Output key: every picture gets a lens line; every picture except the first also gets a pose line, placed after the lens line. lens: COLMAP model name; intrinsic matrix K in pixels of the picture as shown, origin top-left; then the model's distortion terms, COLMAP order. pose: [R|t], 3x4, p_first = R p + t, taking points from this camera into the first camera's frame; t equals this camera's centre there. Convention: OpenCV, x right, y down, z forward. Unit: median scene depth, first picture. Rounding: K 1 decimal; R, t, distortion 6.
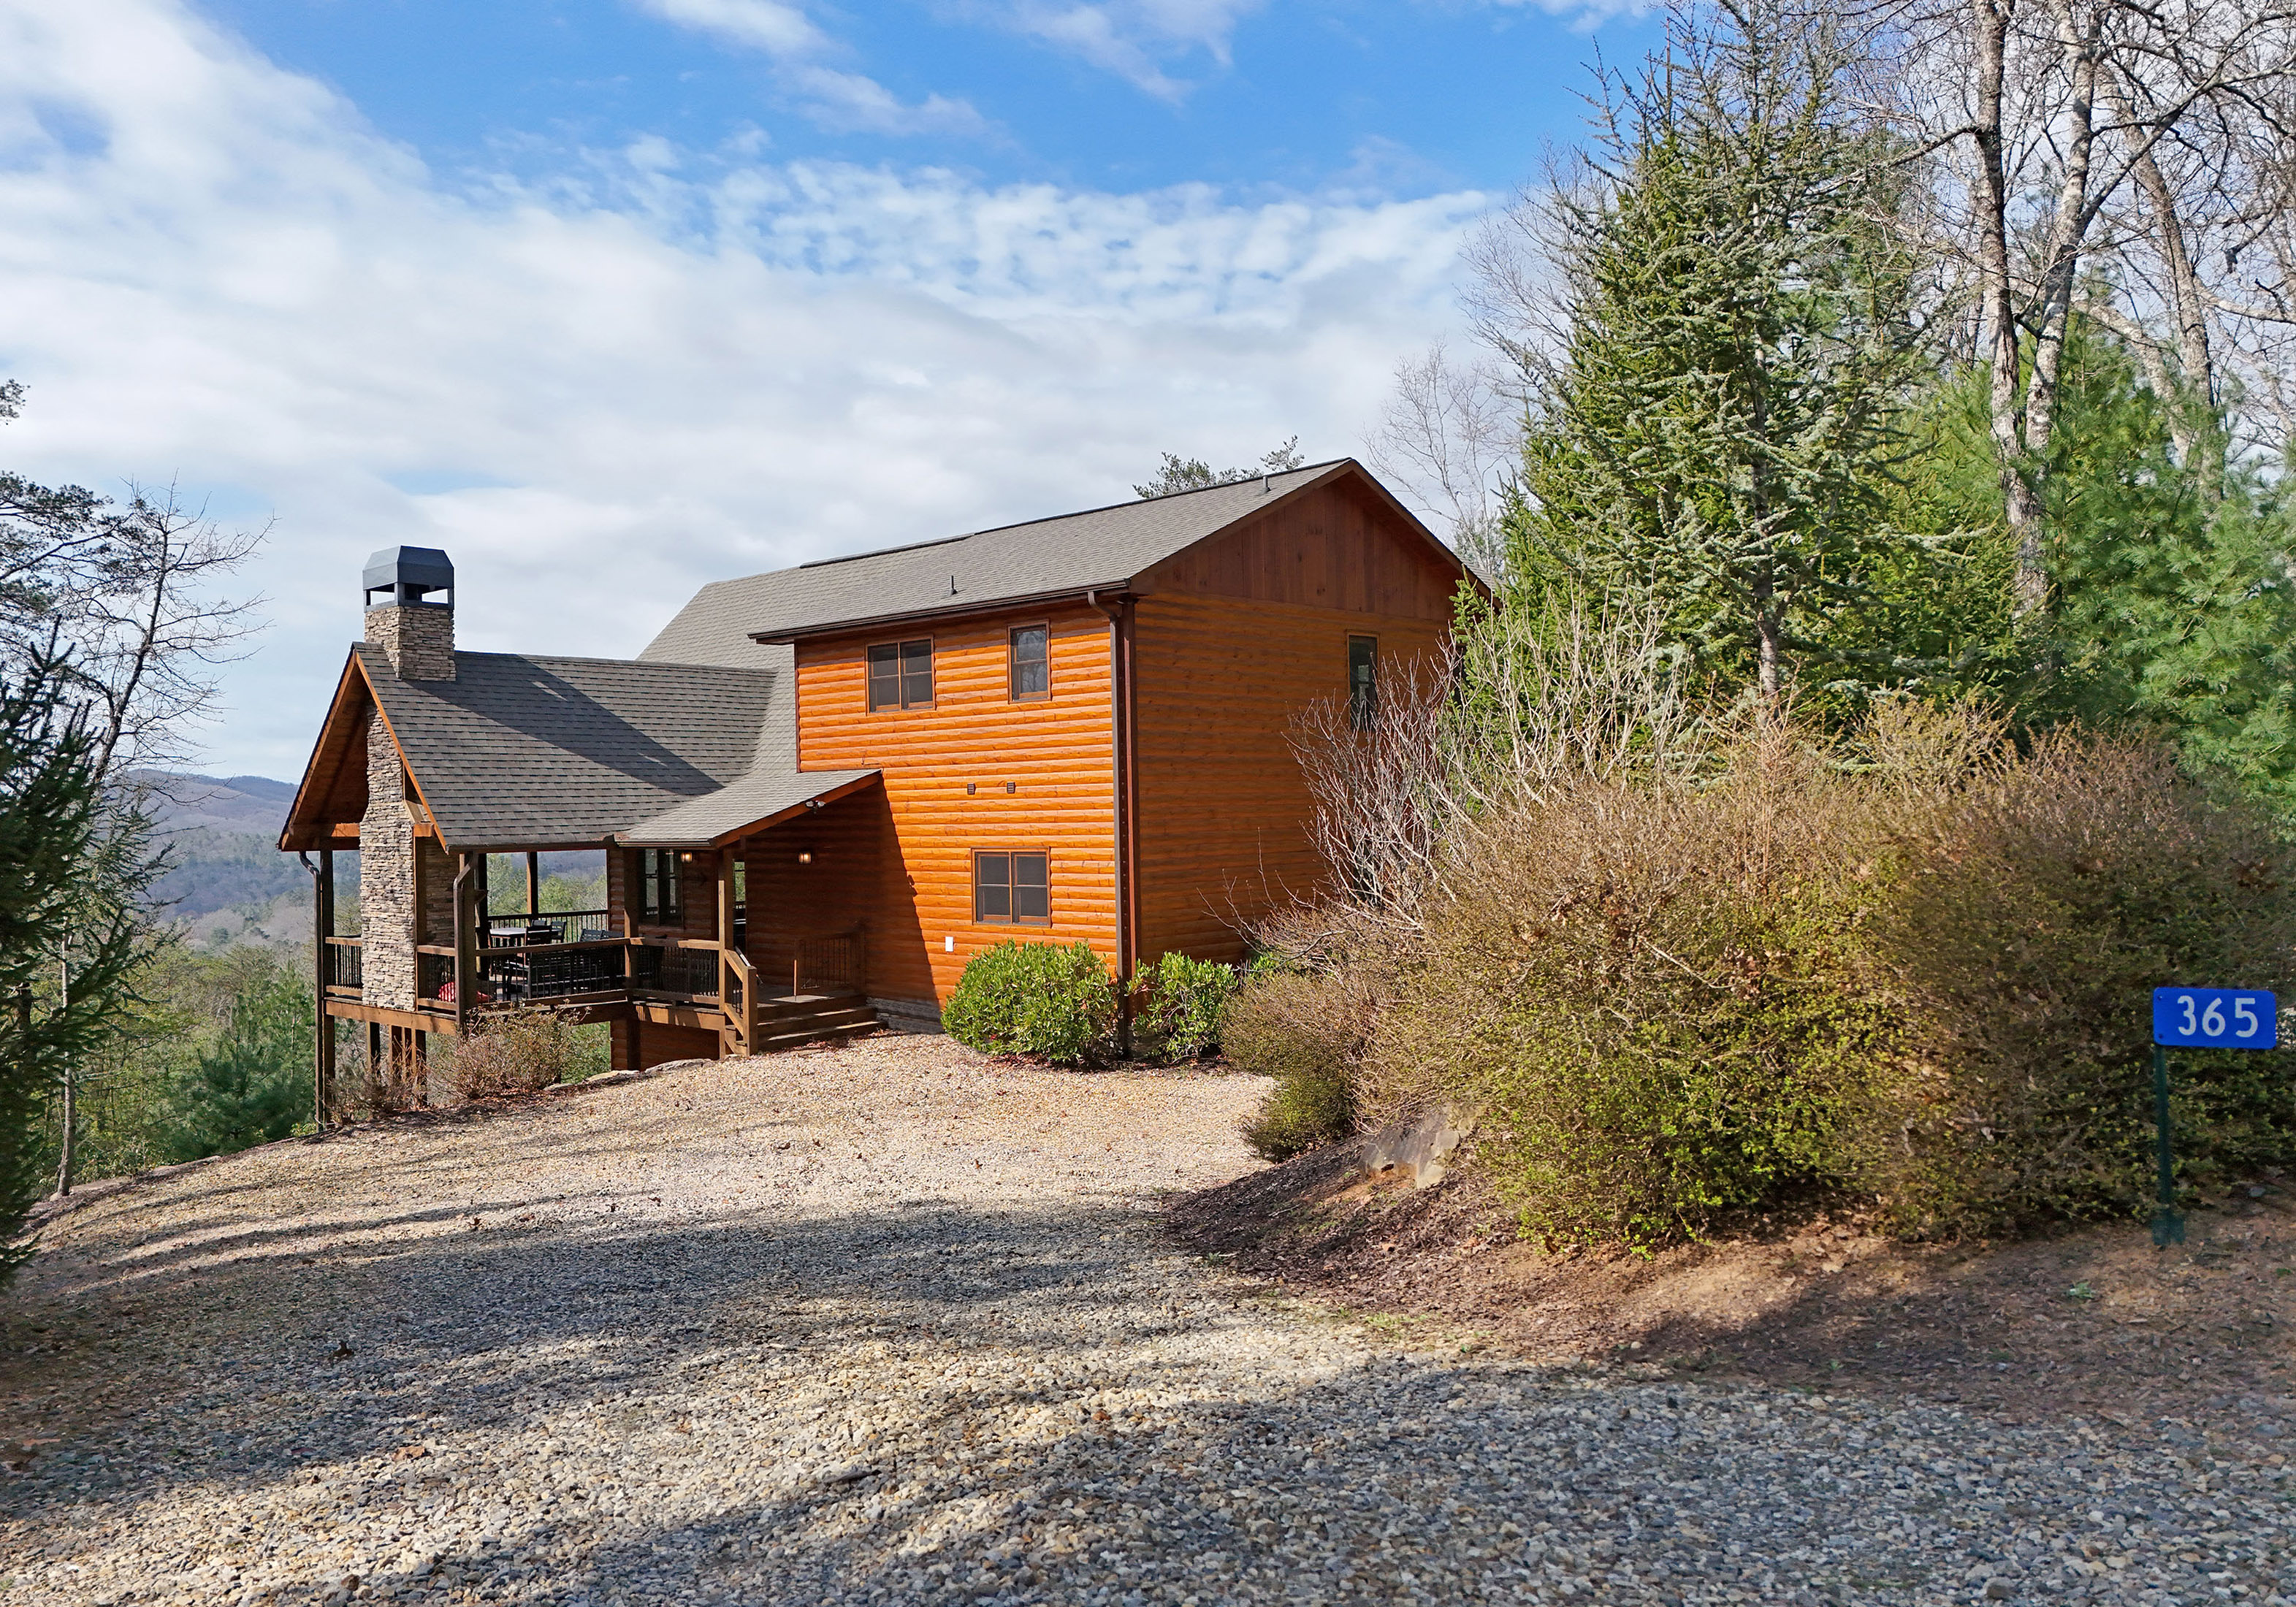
lens RADIAL K [[1637.9, 0, 1182.7], [0, 1637.9, 790.4], [0, 0, 1]] dist [0.071278, -0.001013]
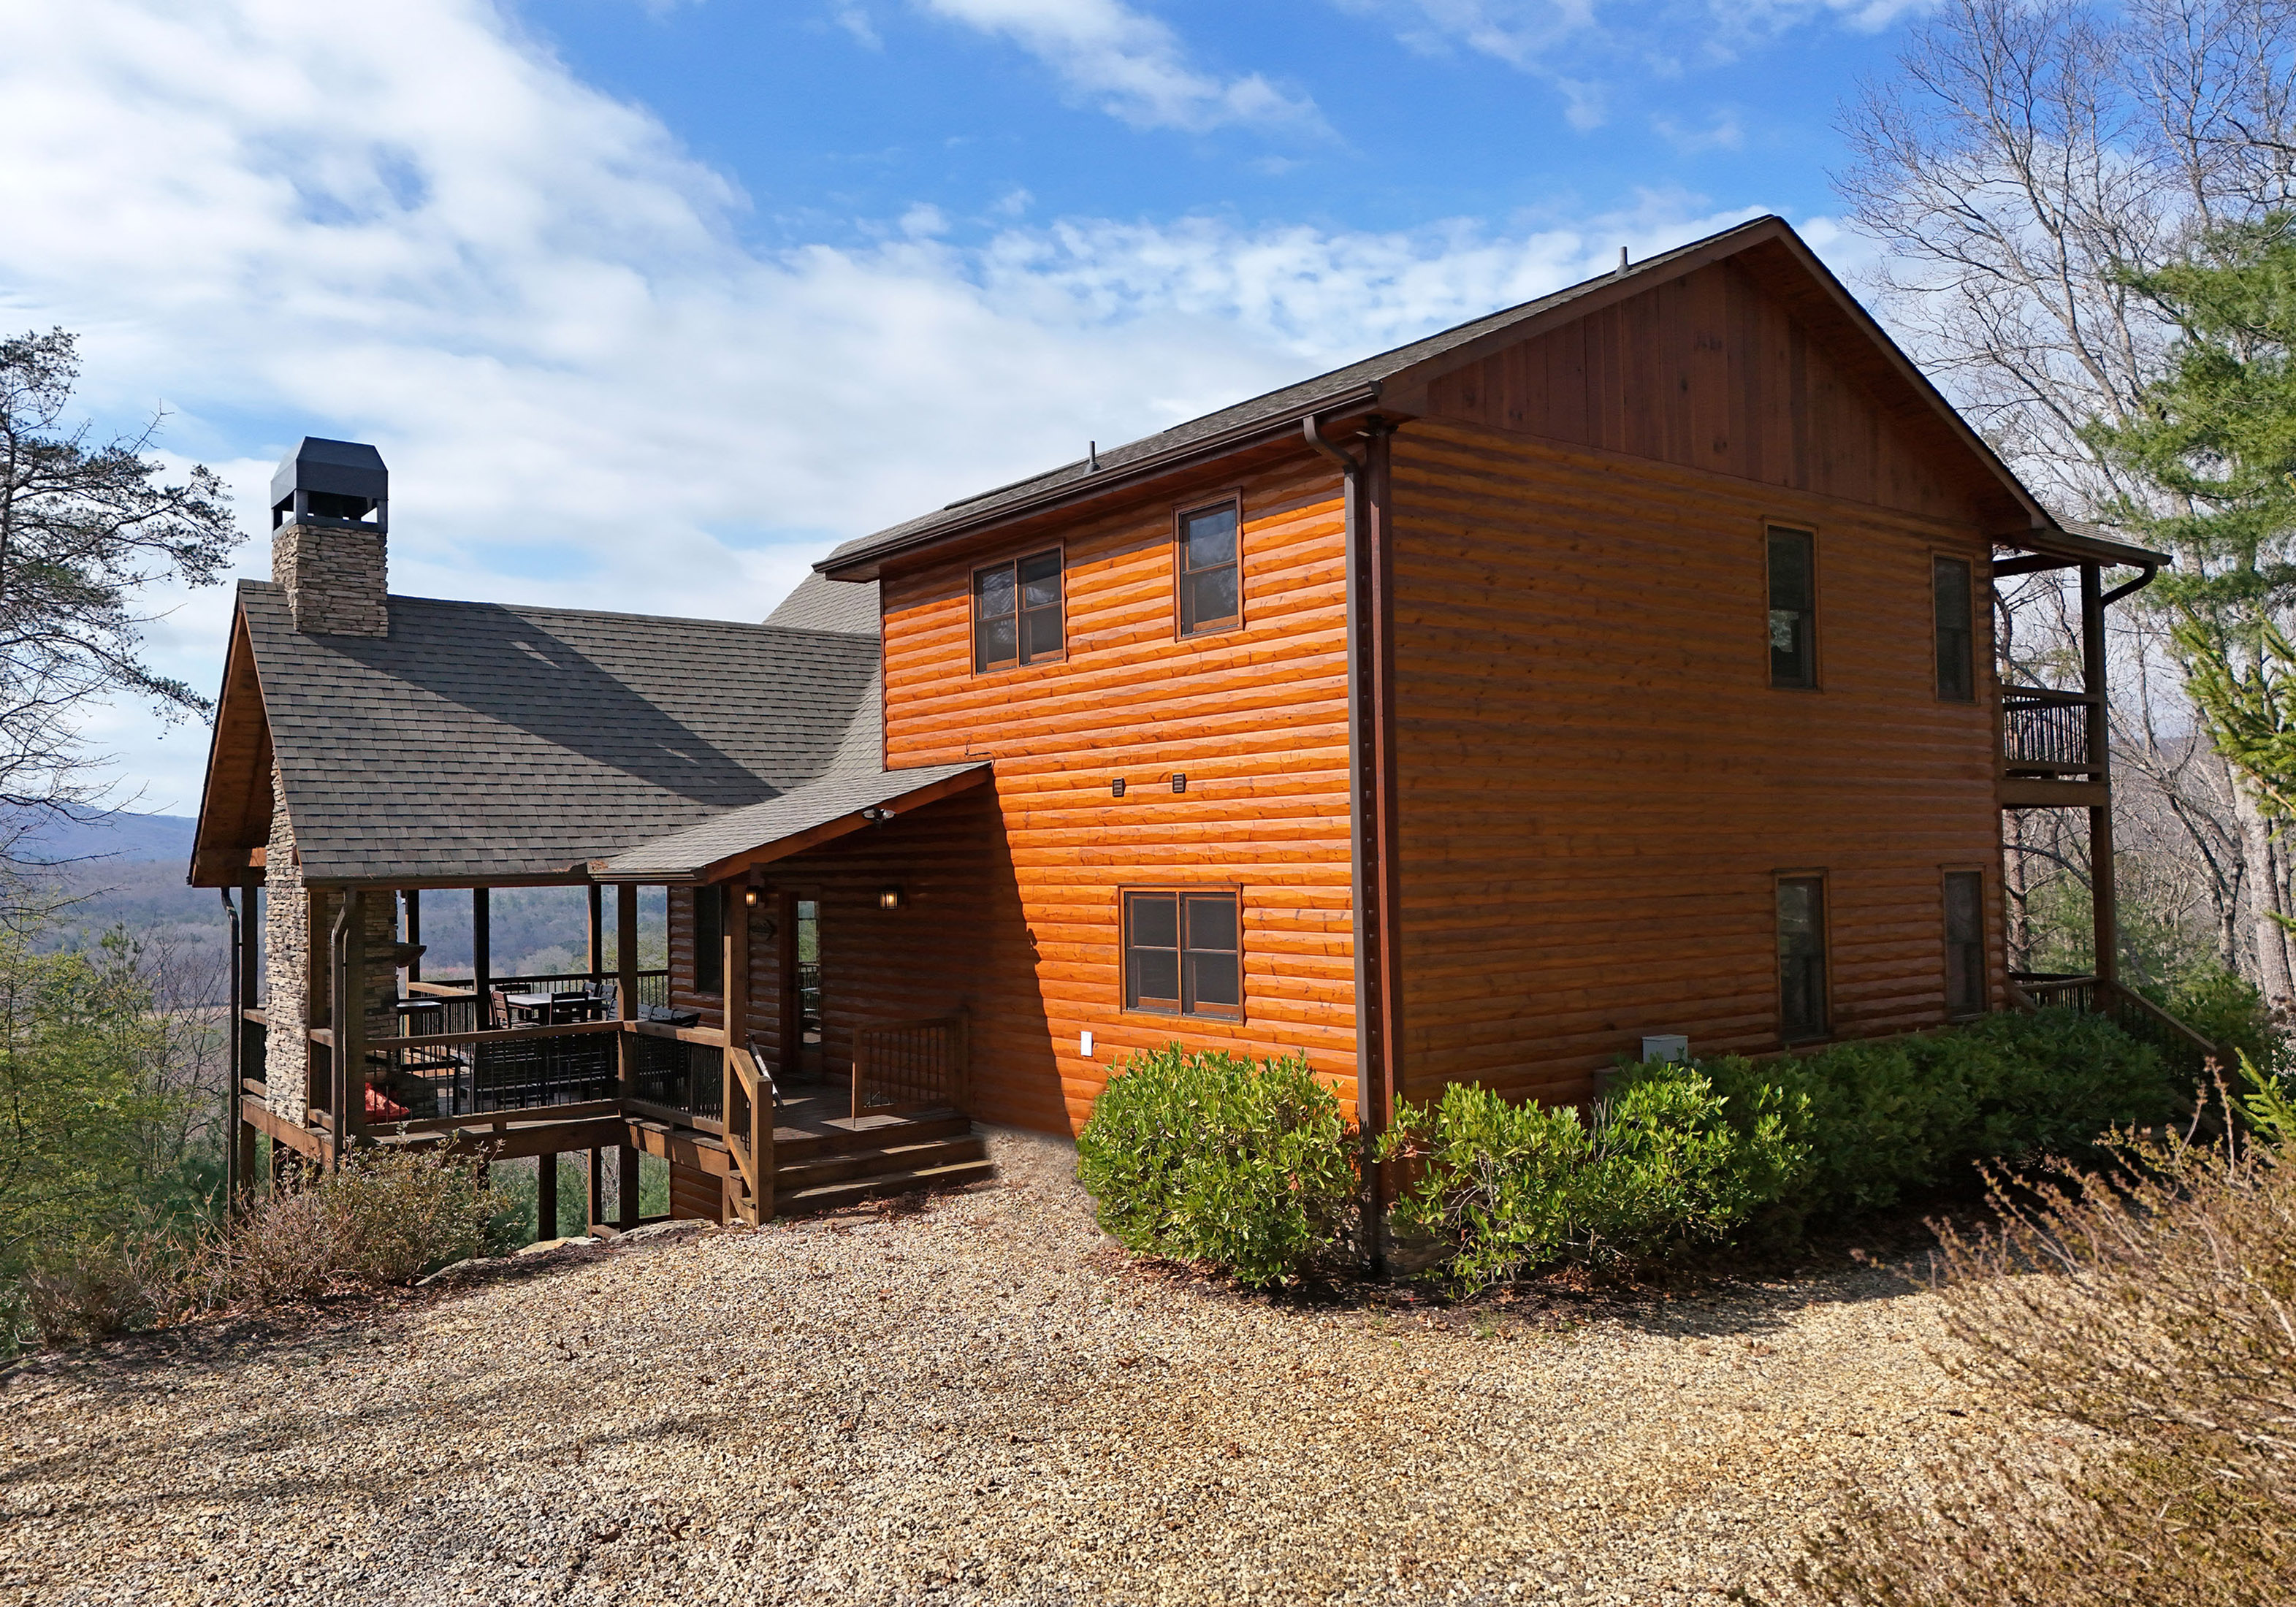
lens RADIAL K [[1637.9, 0, 1182.7], [0, 1637.9, 790.4], [0, 0, 1]] dist [0.071278, -0.001013]
pose [[0.987359, -0.003864, -0.158451, -0.009831], [-0.000609, 0.999603, -0.028171, 0.017075], [0.158497, 0.027911, 0.986965, 0.406660]]
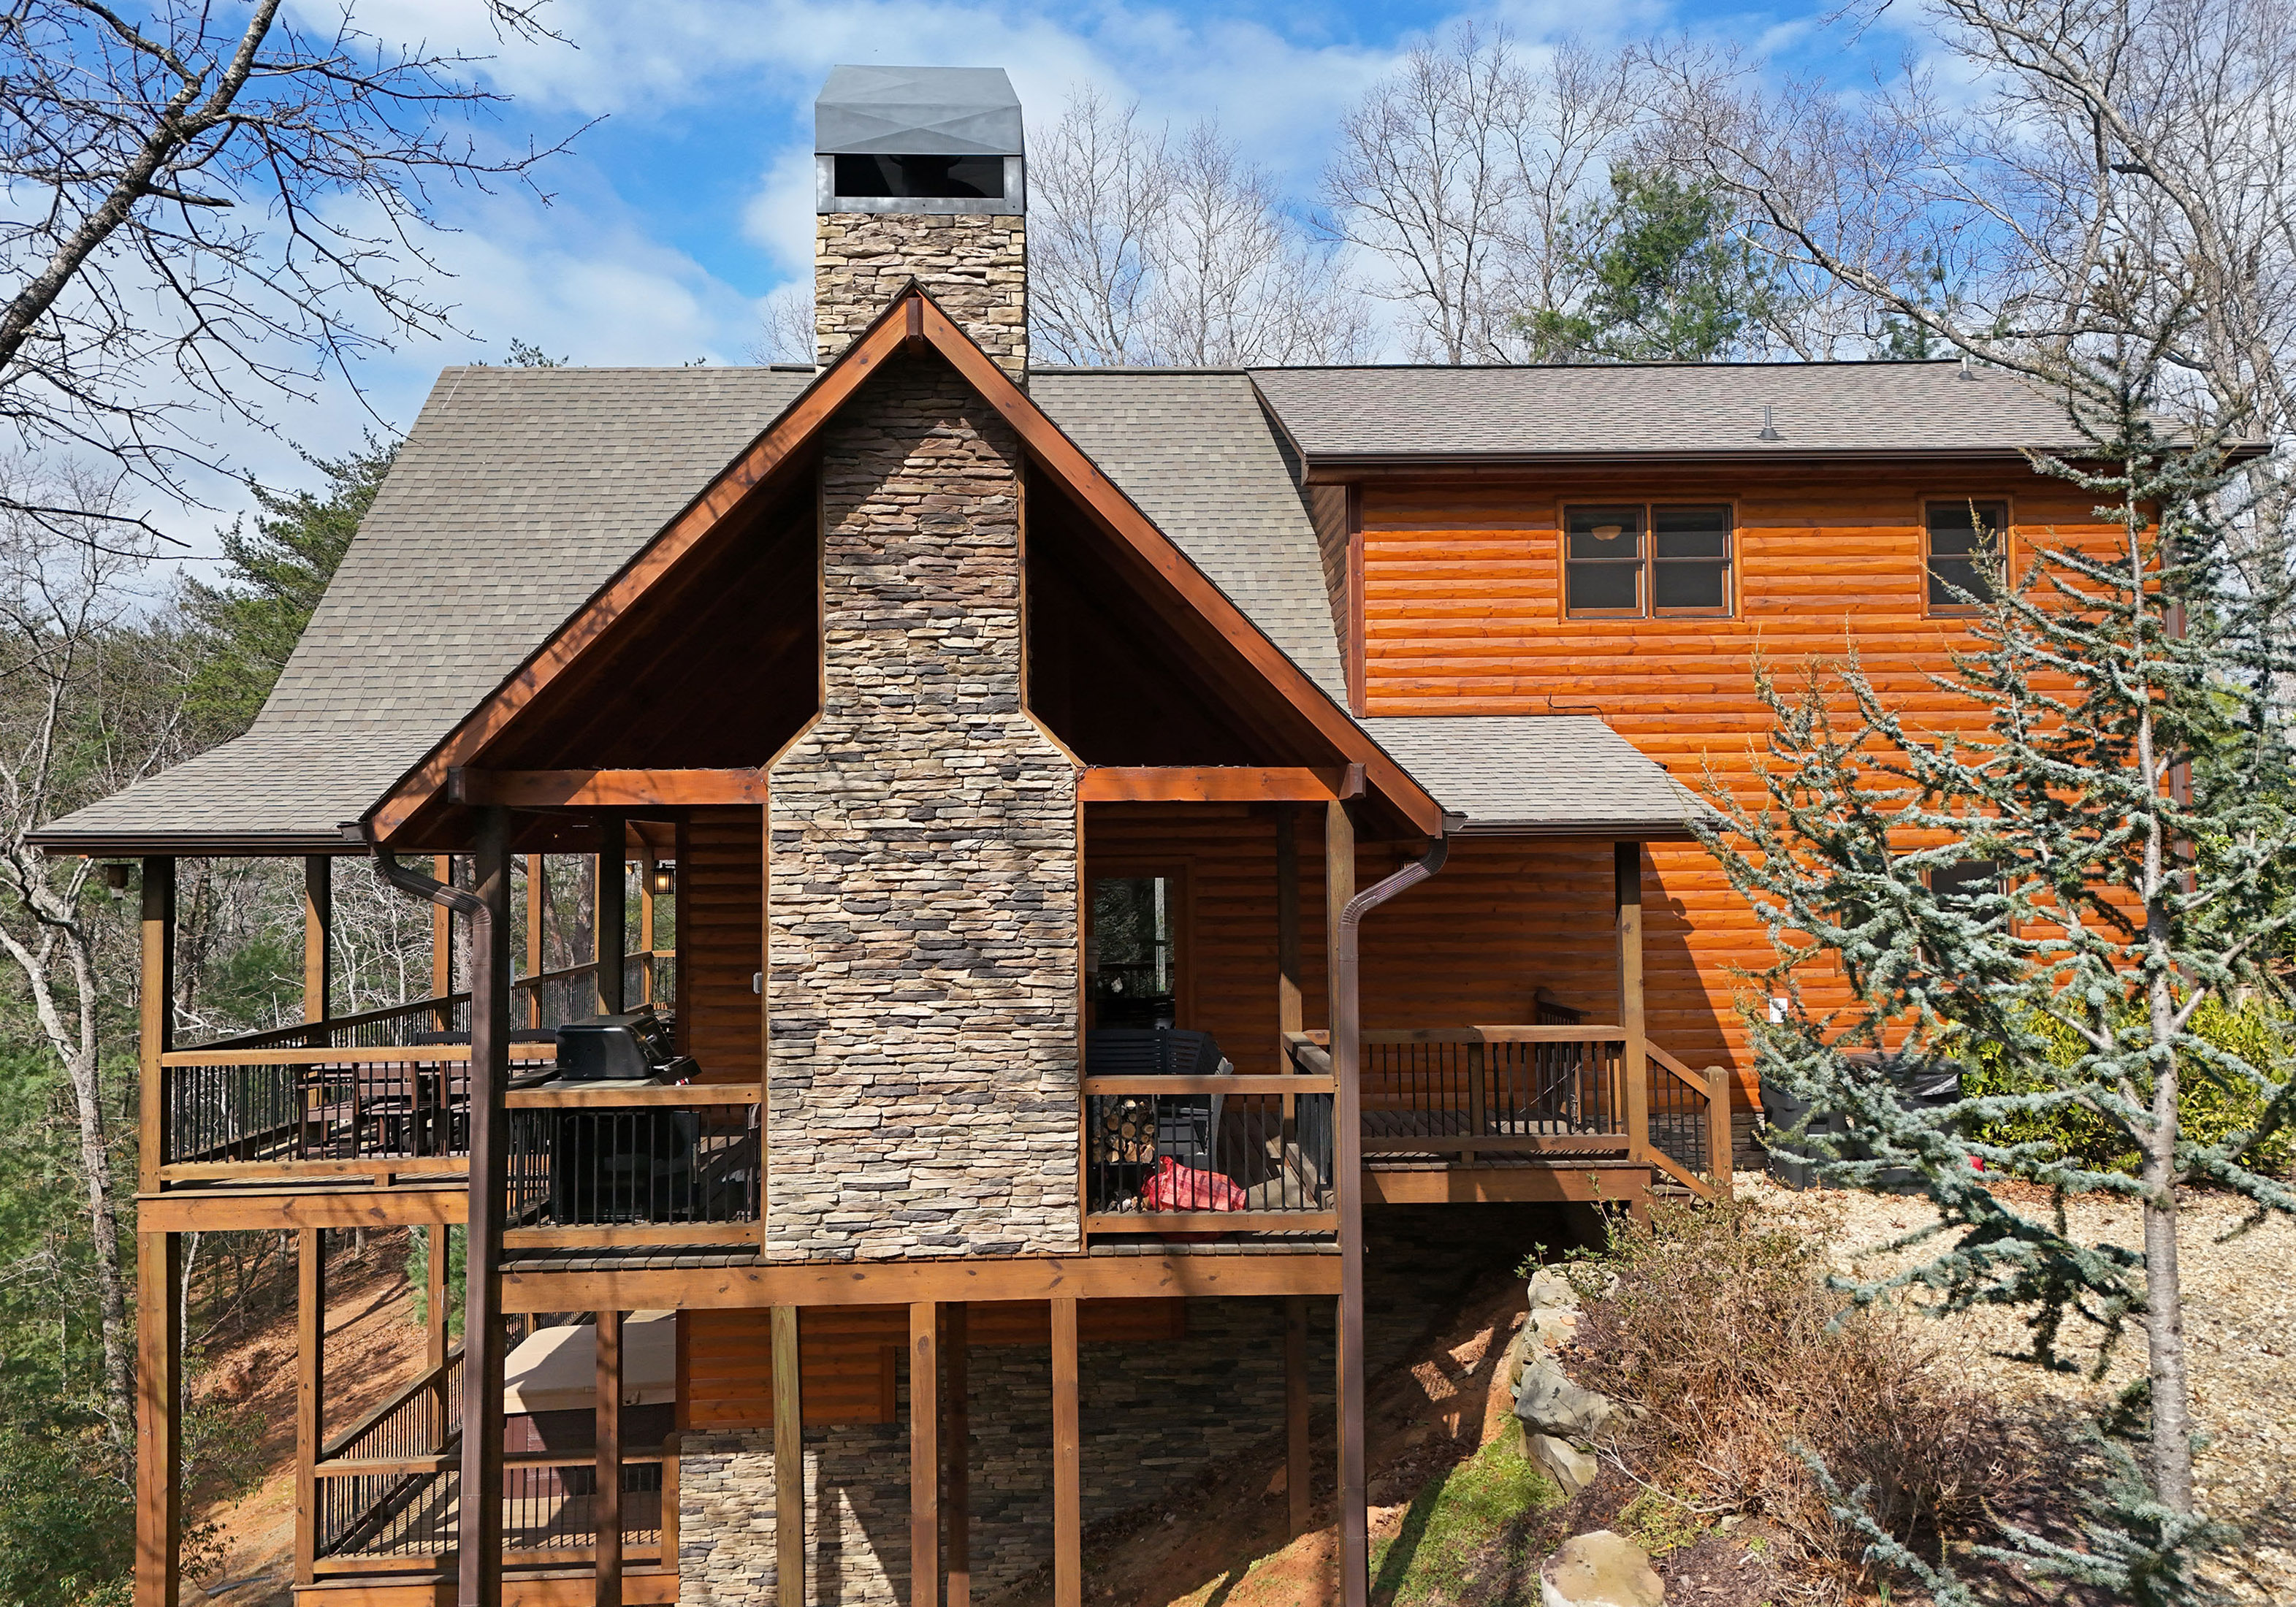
lens RADIAL K [[1637.9, 0, 1182.7], [0, 1637.9, 790.4], [0, 0, 1]] dist [0.071278, -0.001013]
pose [[0.705912, 0.043846, 0.706941, -0.740187], [-0.010509, 0.998621, -0.051442, 0.047395], [-0.708221, 0.028884, 0.705400, 0.734271]]
